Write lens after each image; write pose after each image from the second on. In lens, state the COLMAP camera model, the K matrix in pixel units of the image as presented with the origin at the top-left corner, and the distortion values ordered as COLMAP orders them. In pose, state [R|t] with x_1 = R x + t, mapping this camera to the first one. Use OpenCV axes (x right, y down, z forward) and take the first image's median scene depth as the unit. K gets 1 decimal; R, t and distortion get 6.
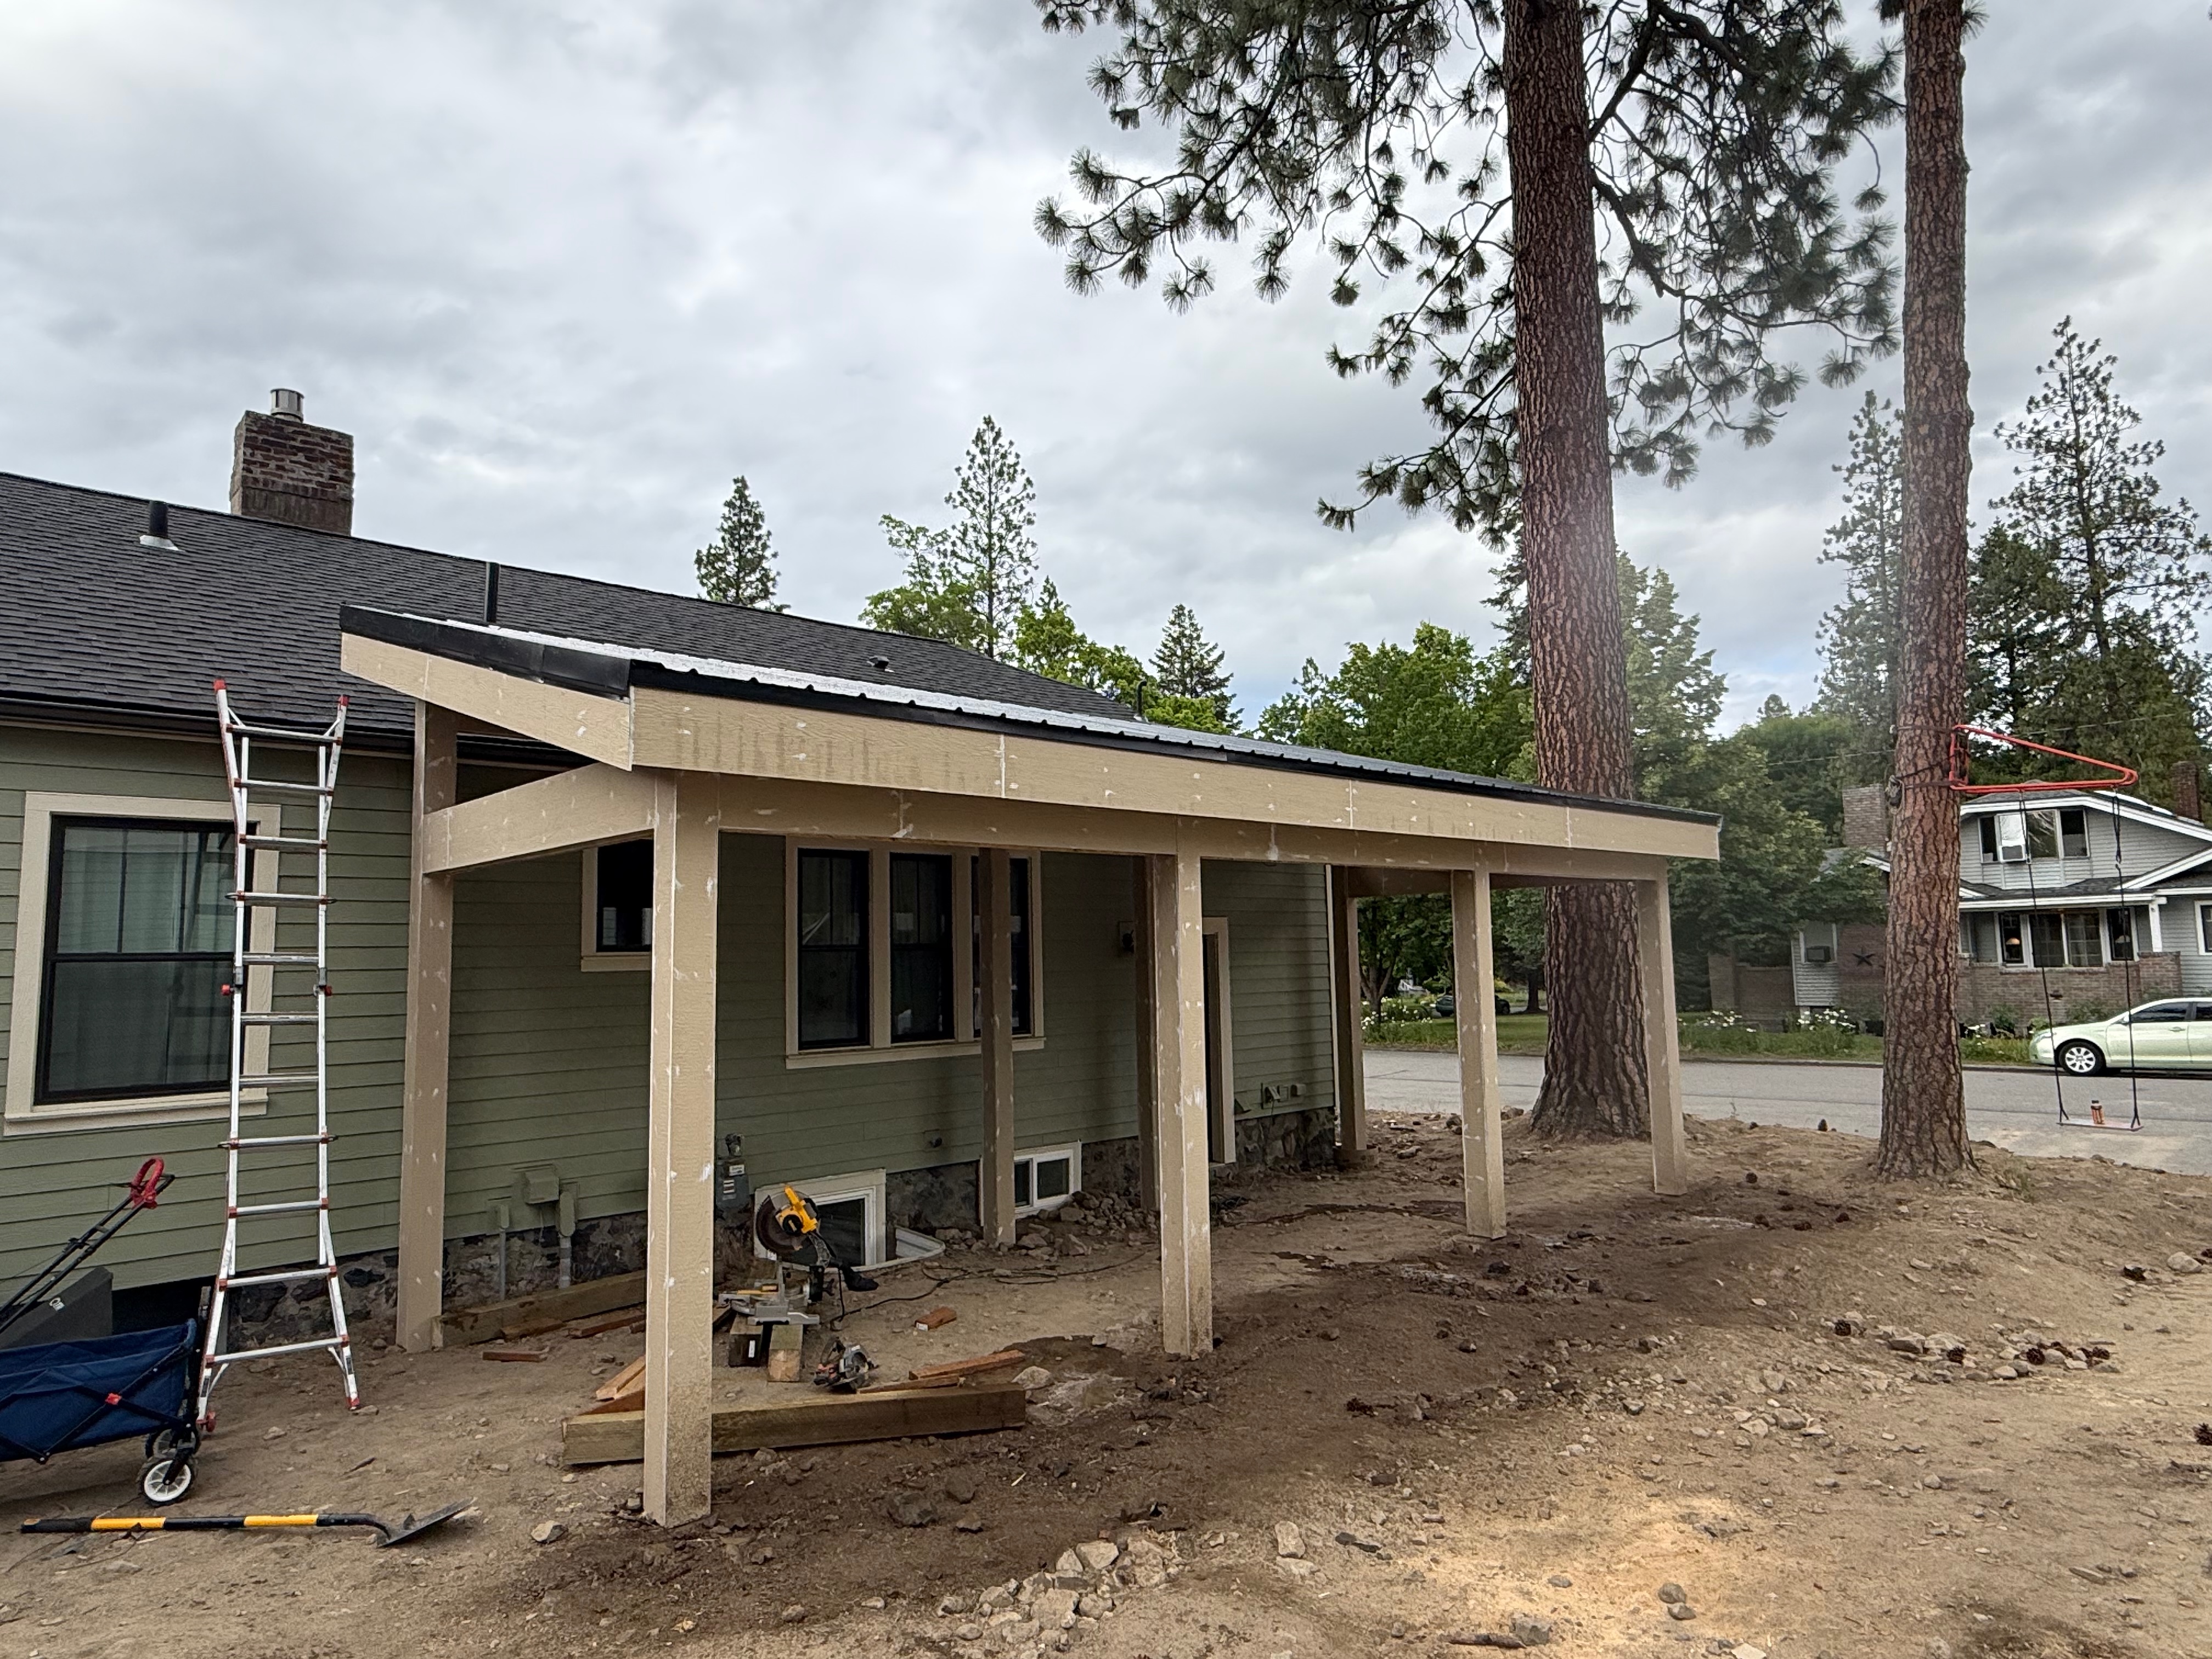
lens RADIAL K [[1306.1, 0, 1110.8], [0, 1306.1, 822.9], [0, 0, 1]] dist [0.003567, -0.000535]
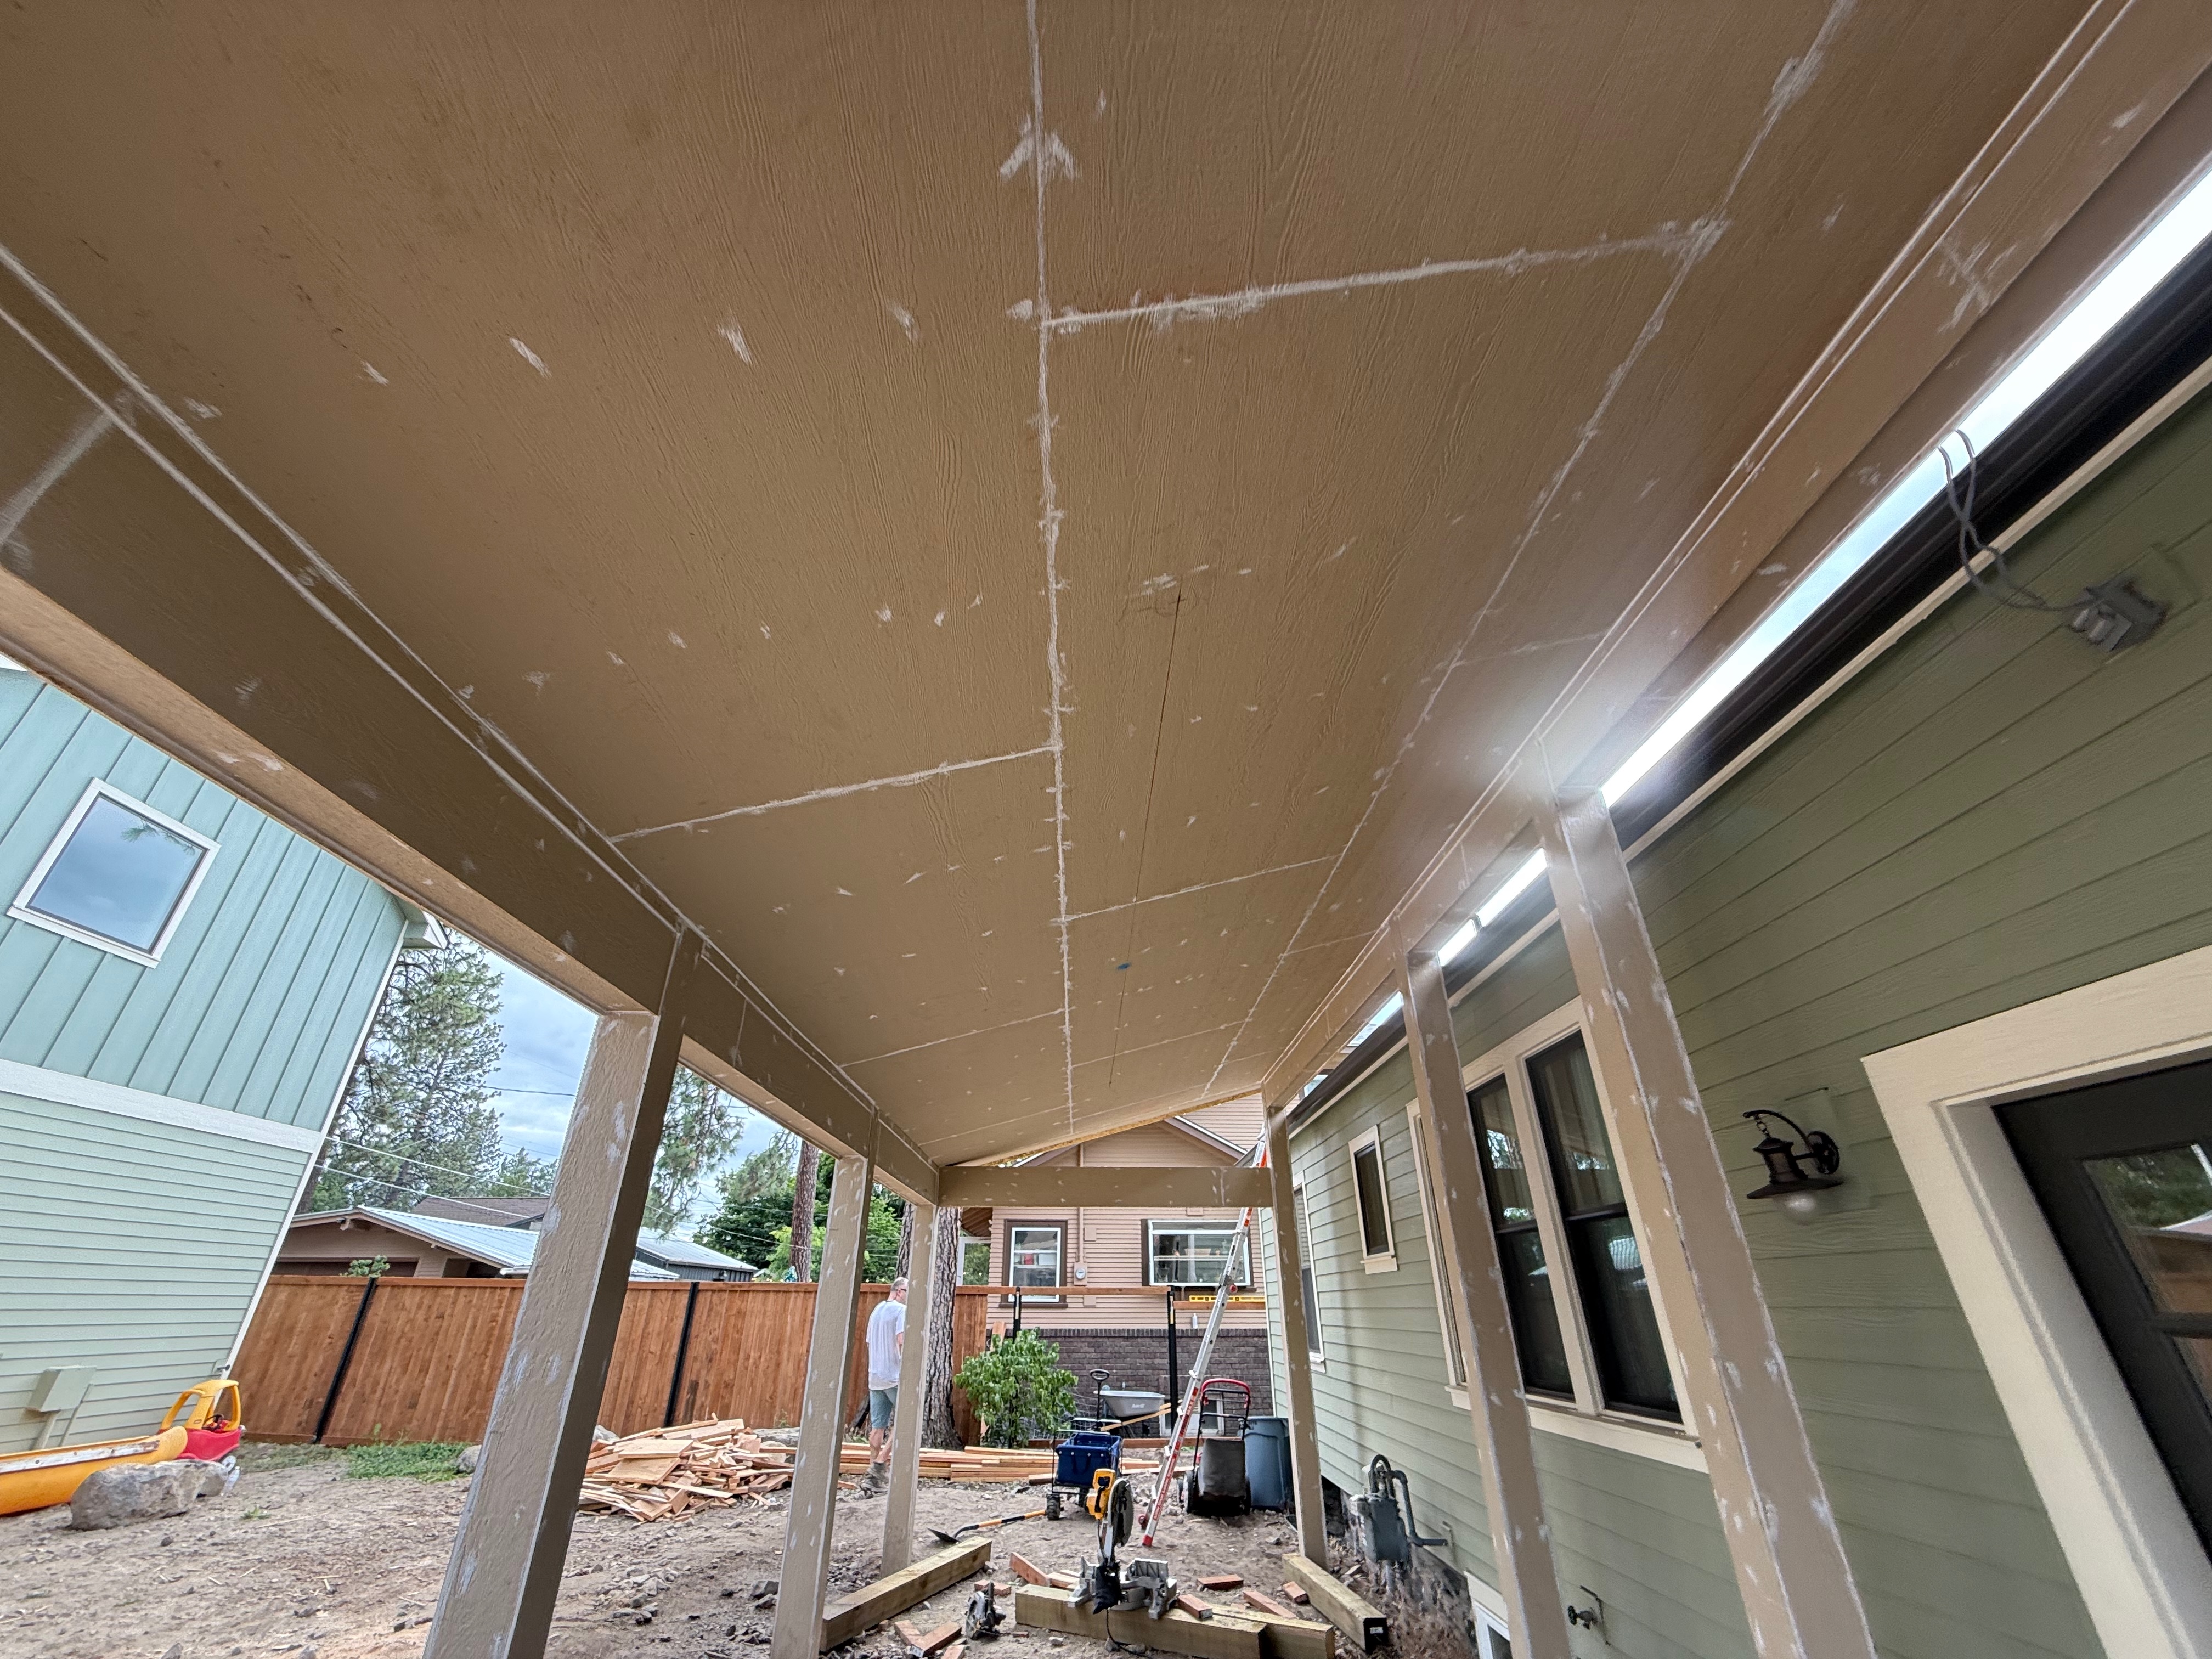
lens RADIAL K [[872.3, 0, 1106.0], [0, 872.3, 829.5], [0, 0, 1]] dist [0.000047, -0.000031]
pose [[-0.667489, -0.340801, -0.662053, 0.279932], [0.087904, 0.846833, -0.524545, 0.110349], [0.739413, -0.408325, -0.535293, 0.936278]]
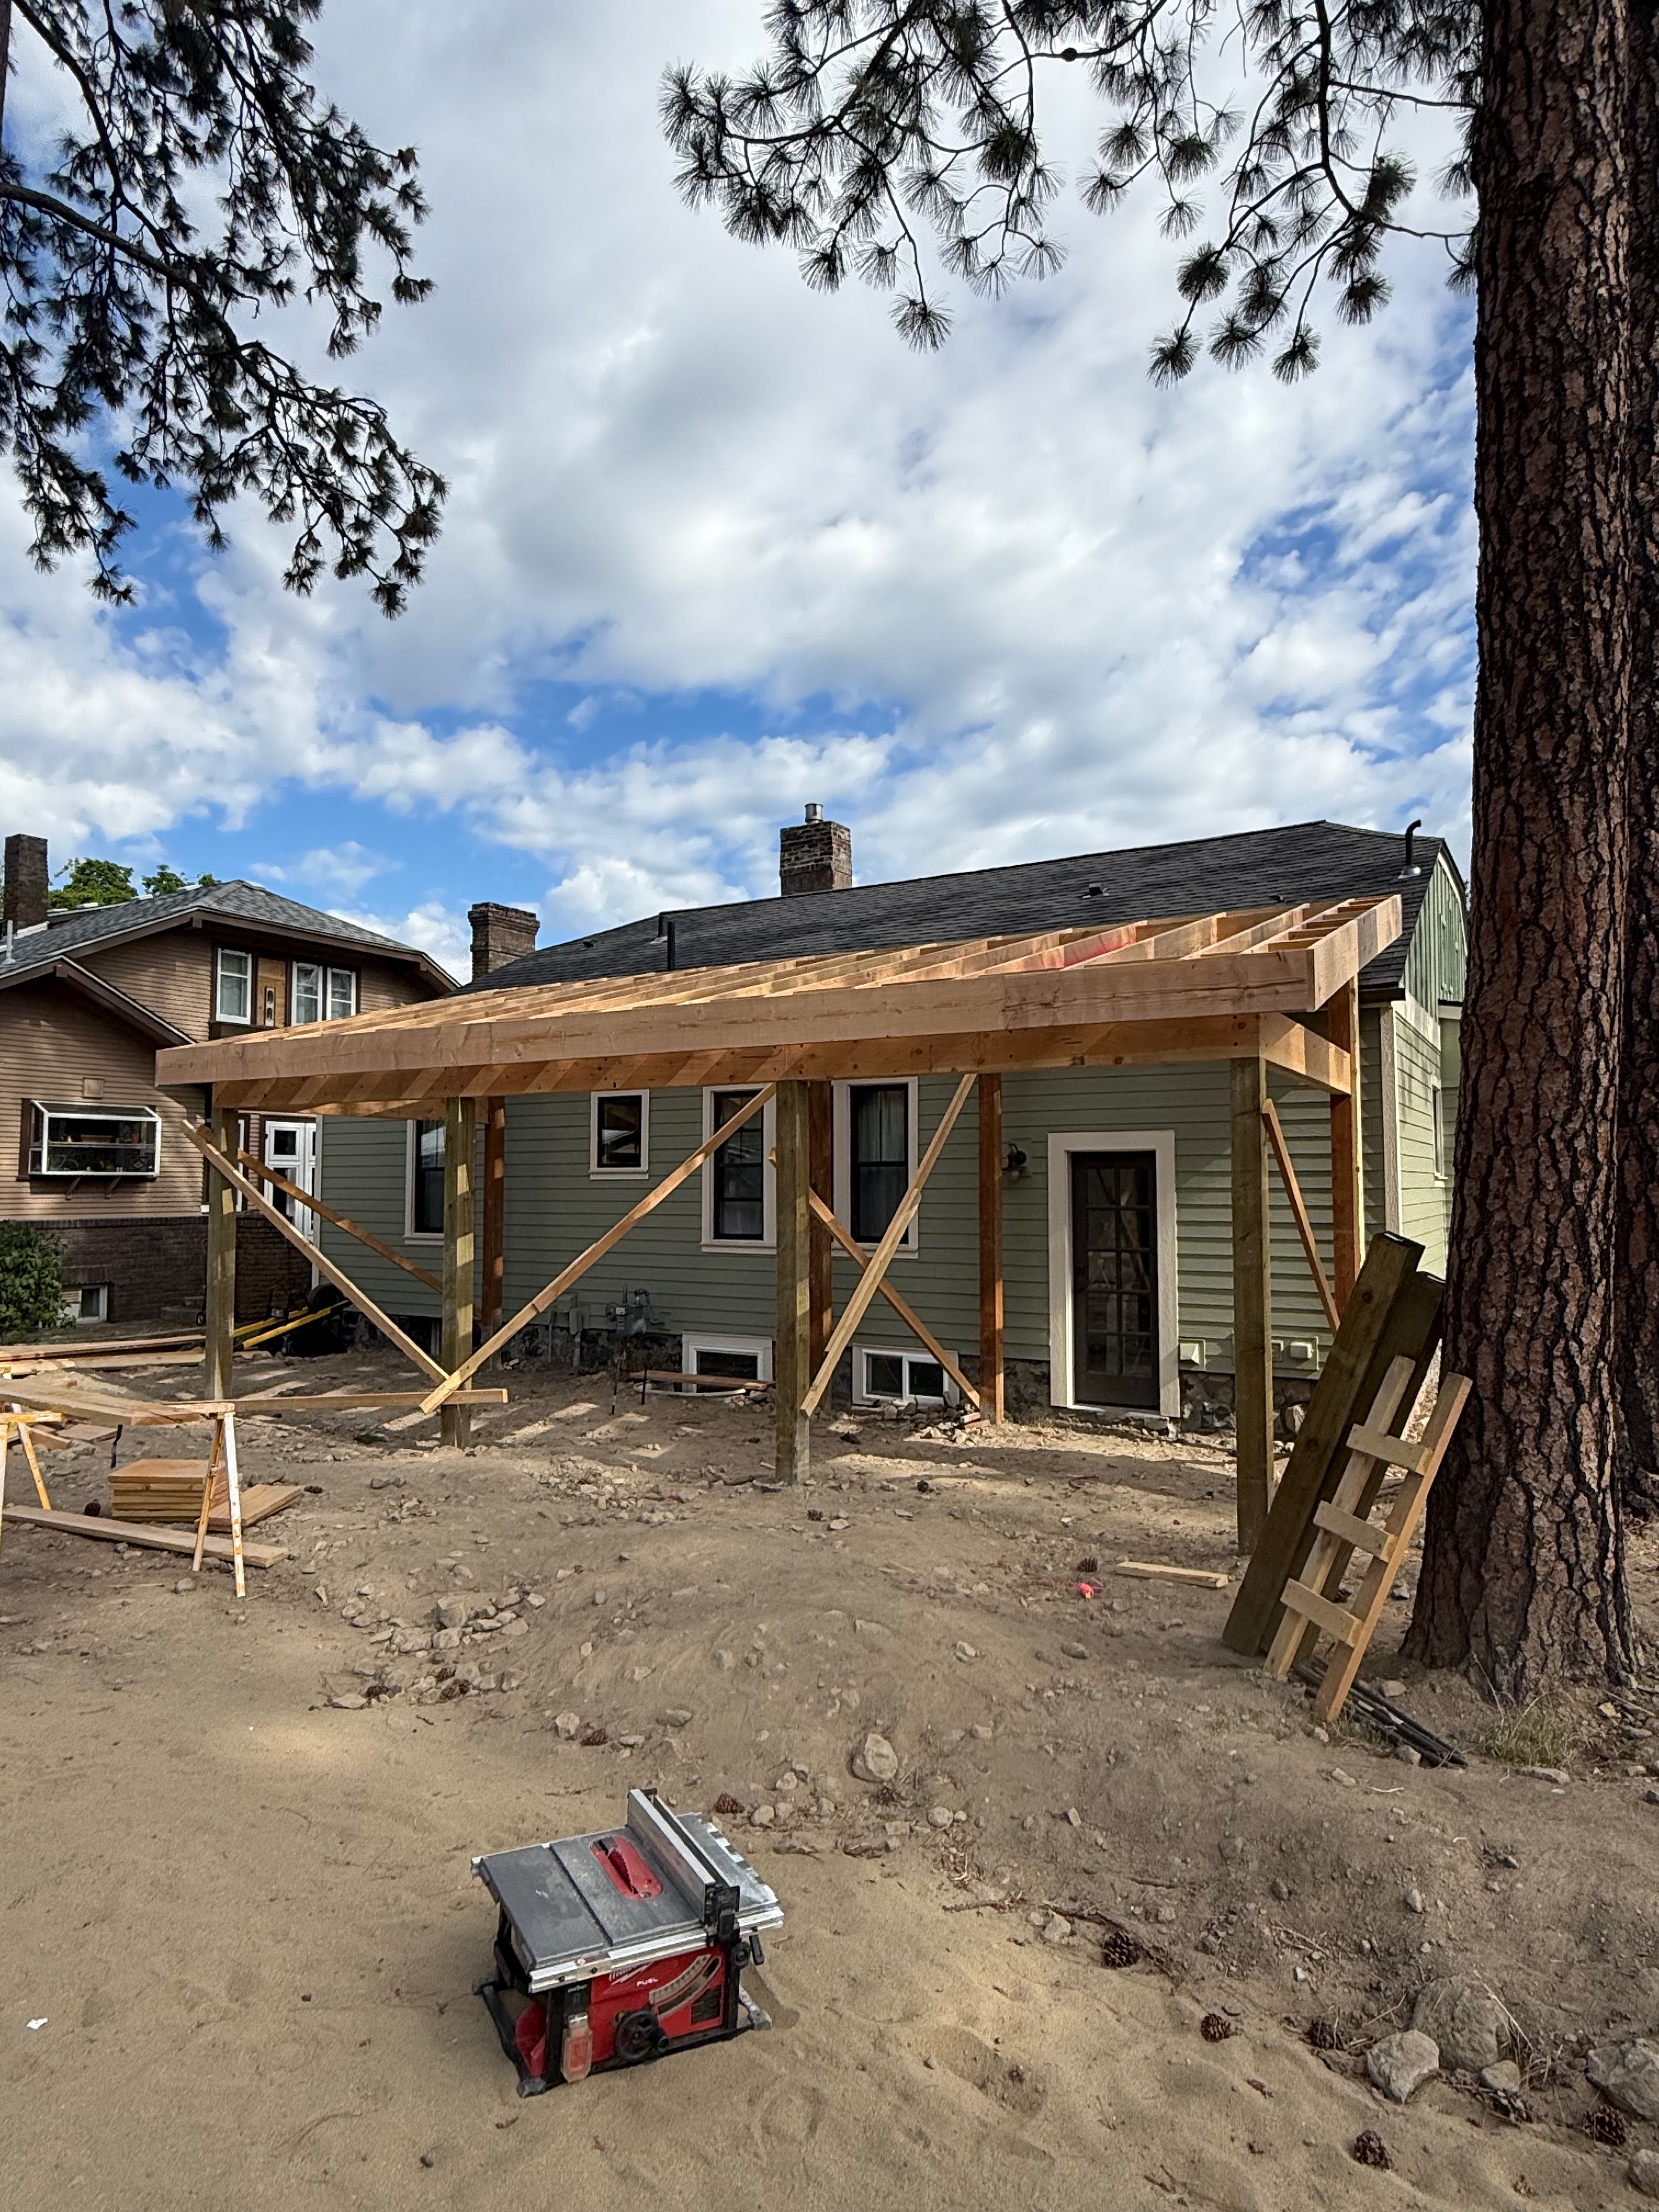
lens RADIAL K [[1306.1, 0, 829.5], [0, 1306.1, 1106.0], [0, 0, 1]] dist [0.003567, -0.000535]
pose [[0.287147, -0.041088, -0.957005, 0.829321], [0.089009, 0.995902, -0.016051, 0.049894], [0.953742, -0.080573, 0.289627, 0.541511]]
